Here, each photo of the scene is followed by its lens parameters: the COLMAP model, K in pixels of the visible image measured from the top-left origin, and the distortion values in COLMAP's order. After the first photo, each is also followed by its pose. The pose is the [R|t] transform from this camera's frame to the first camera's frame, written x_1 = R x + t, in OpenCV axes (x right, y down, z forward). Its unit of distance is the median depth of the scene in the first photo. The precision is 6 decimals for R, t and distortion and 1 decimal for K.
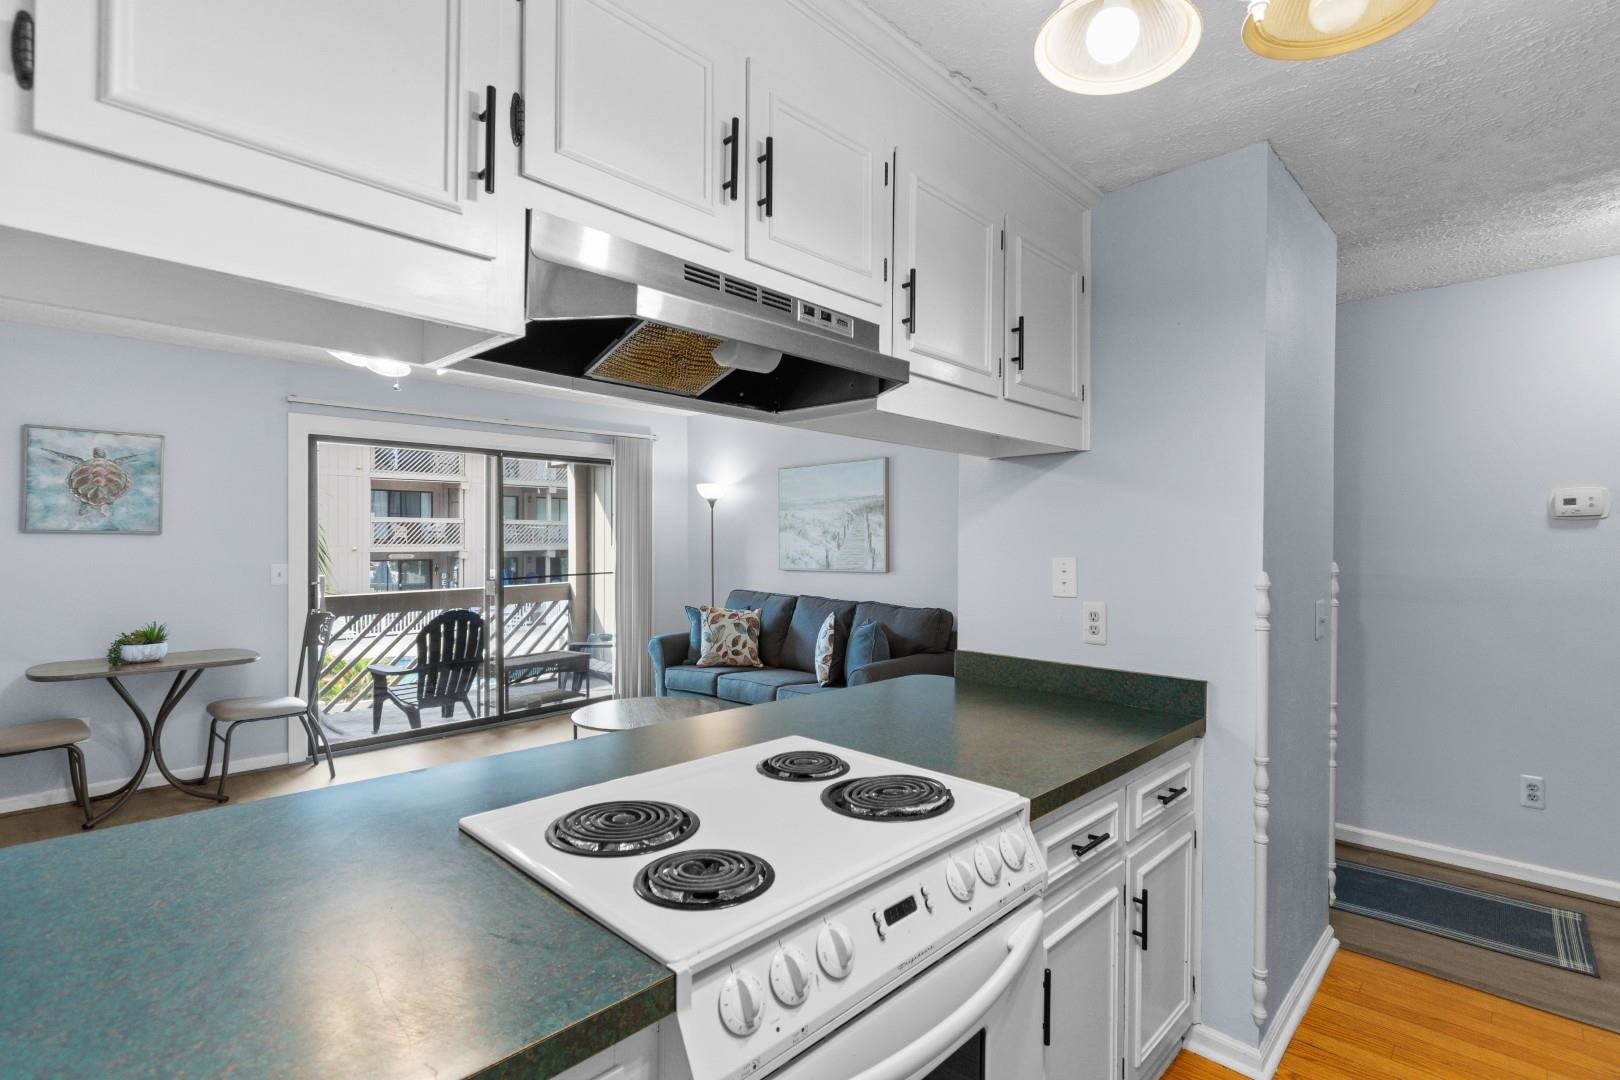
lens RADIAL K [[772.3, 0, 815.4], [0, 772.3, 547.9], [0, 0, 1]] dist [0.030365, -0.008619]
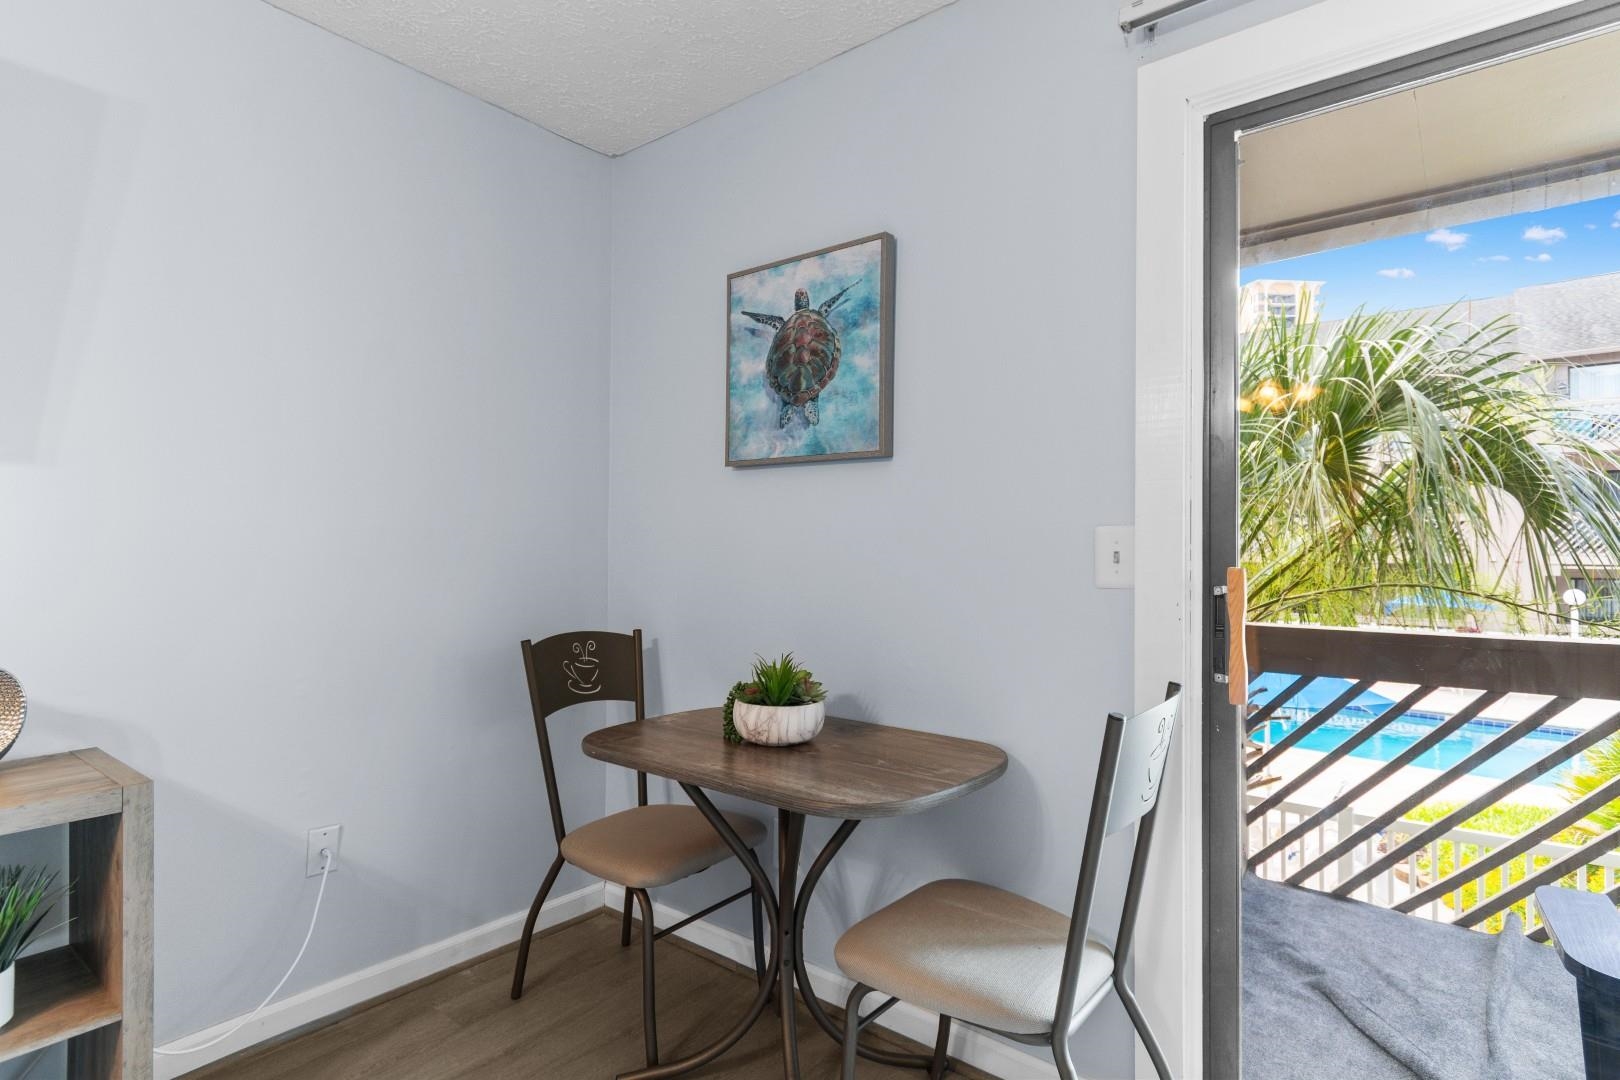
lens RADIAL K [[837.4, 0, 817.7], [0, 837.4, 531.0], [0, 0, 1]] dist [0.021518, 0.000330]
pose [[0.102161, -0.033414, -0.994207, -0.386434], [-0.015841, 0.999254, -0.035211, 0.041959], [0.994642, 0.019346, 0.101556, 0.945118]]
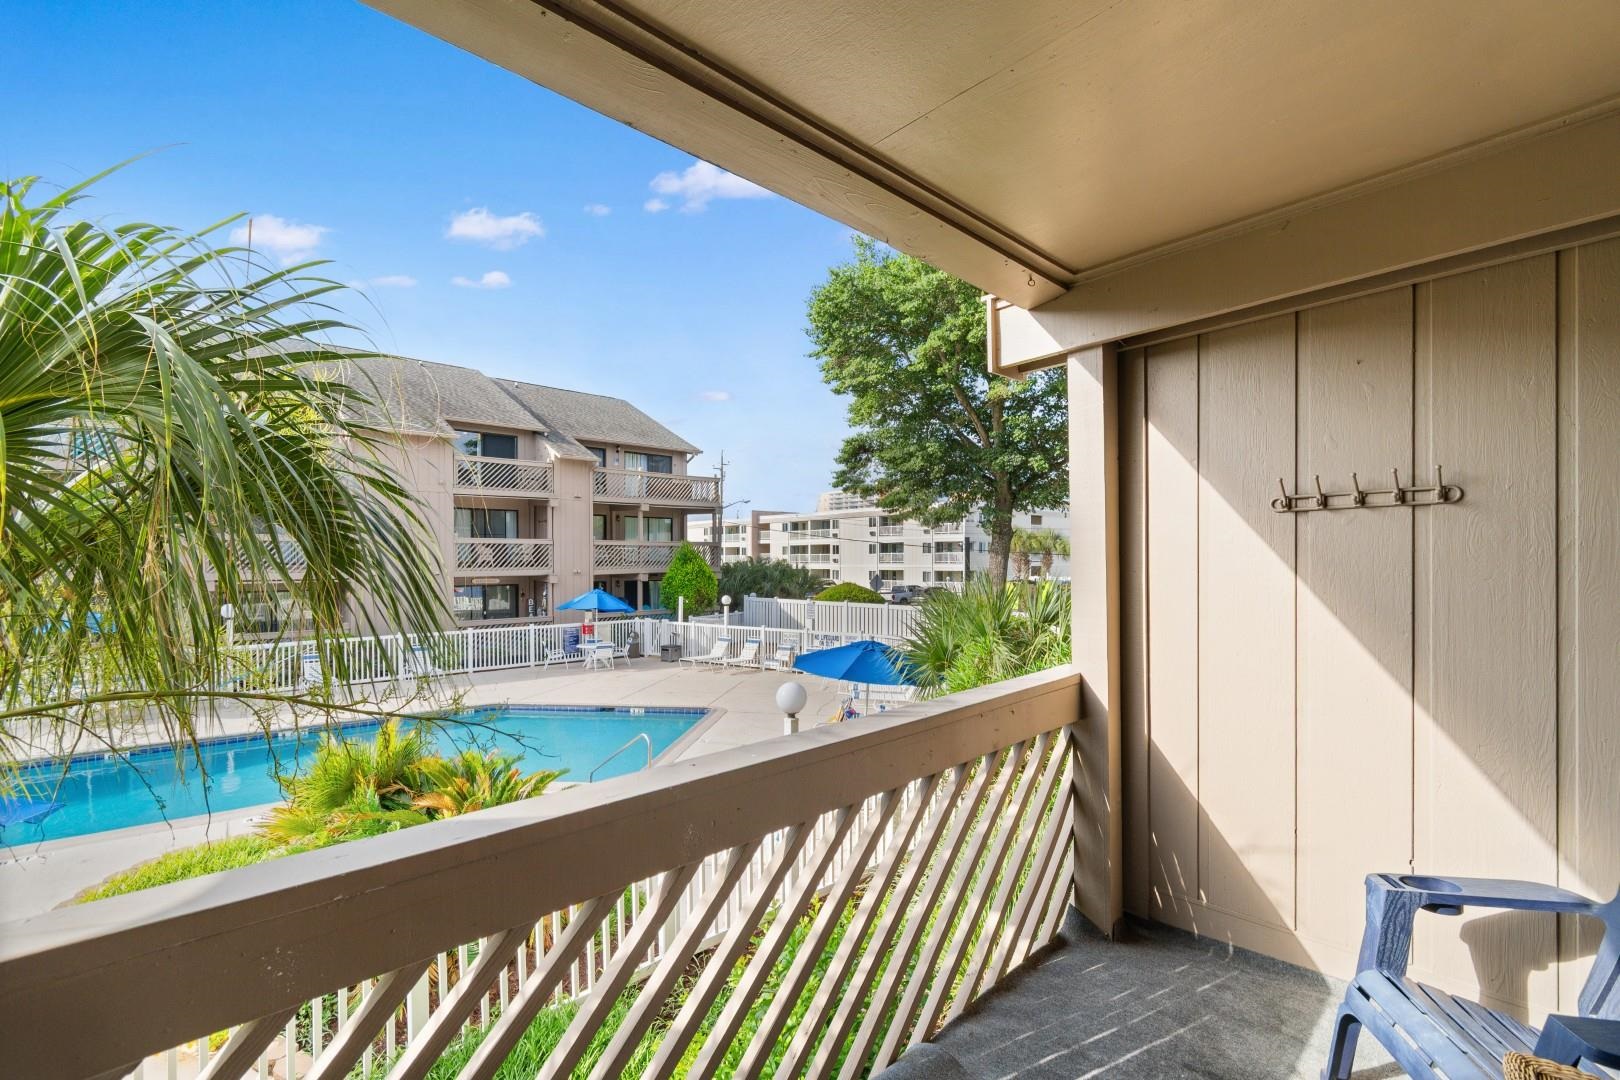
lens RADIAL K [[719.2, 0, 815.4], [0, 719.2, 563.7], [0, 0, 1]] dist [0.004731, -0.000885]
pose [[0.999123, -0.008450, -0.041018, -0.827245], [0.008238, 0.999952, -0.005336, -0.015530], [0.041061, 0.004994, 0.999144, 1.267890]]
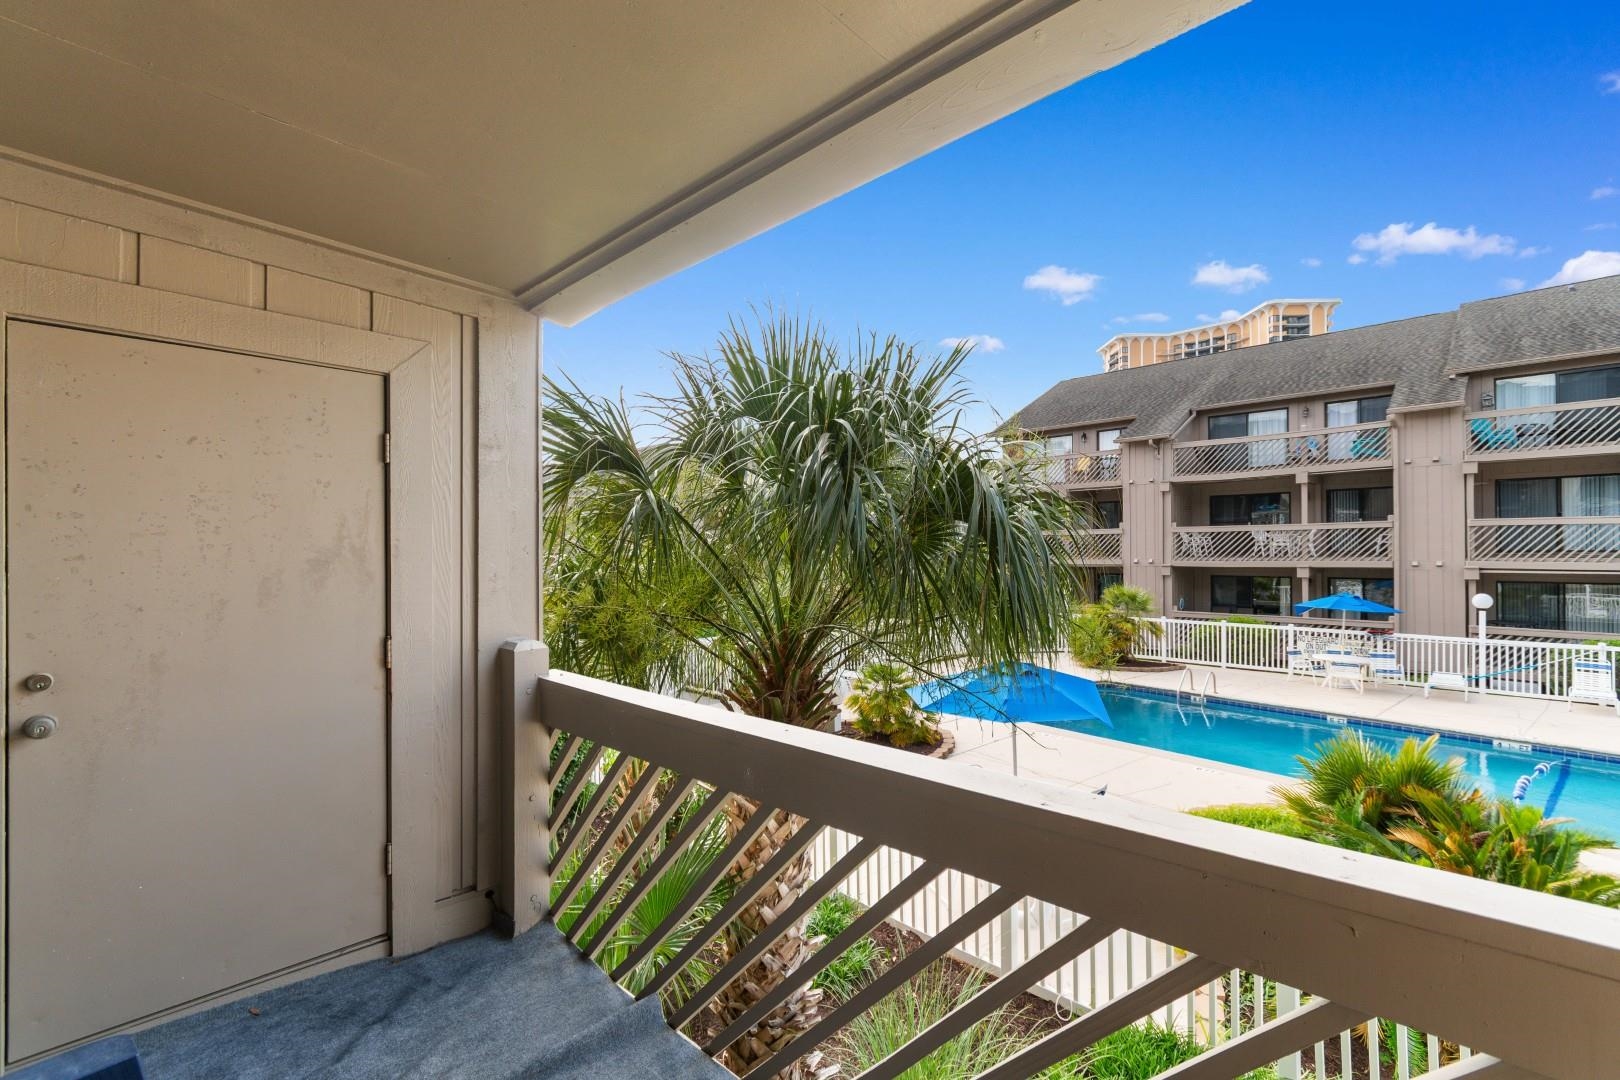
lens RADIAL K [[719.2, 0, 807.7], [0, 719.2, 543.7], [0, 0, 1]] dist [0.004731, -0.000885]
pose [[-0.005629, -0.014408, -0.999880, -0.435904], [-0.007582, 0.999868, -0.014365, -0.018897], [0.999955, 0.007500, -0.005737, 1.672027]]
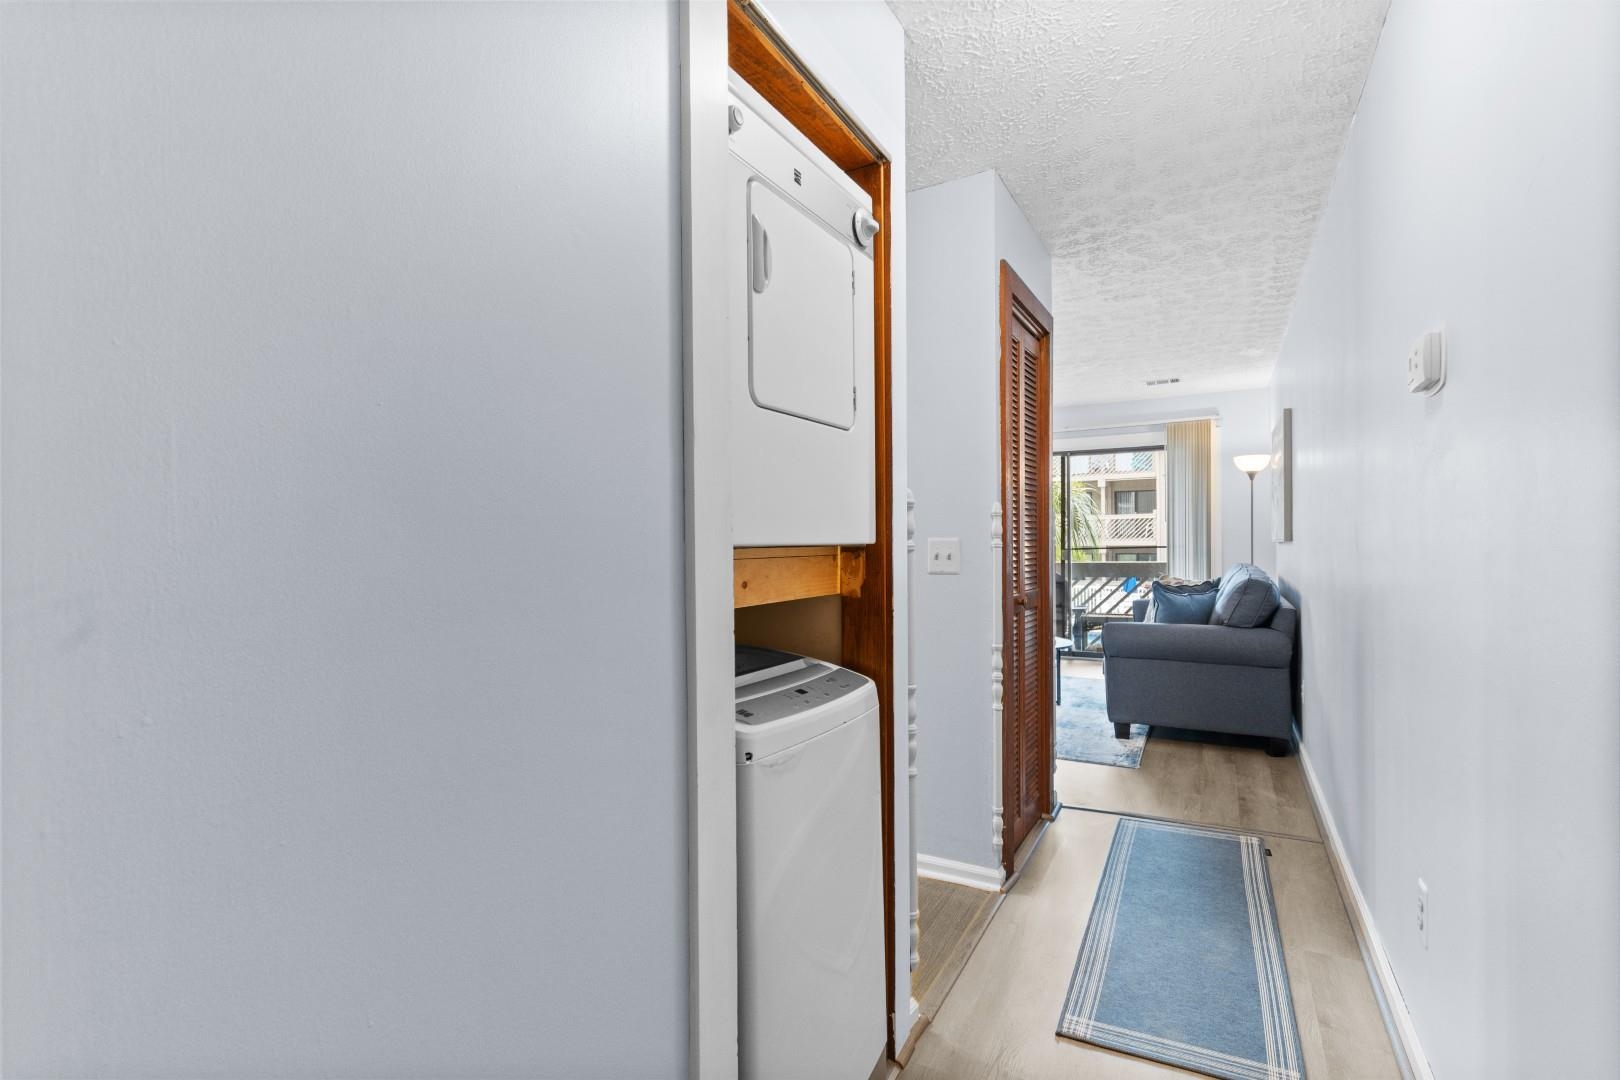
lens RADIAL K [[772.3, 0, 818.8], [0, 772.3, 529.5], [0, 0, 1]] dist [0.030365, -0.008619]
pose [[0.282209, -0.020426, -0.959135, 1.002959], [-0.001430, 0.999763, -0.021712, 0.049374], [0.959352, 0.007499, 0.282113, 0.310719]]
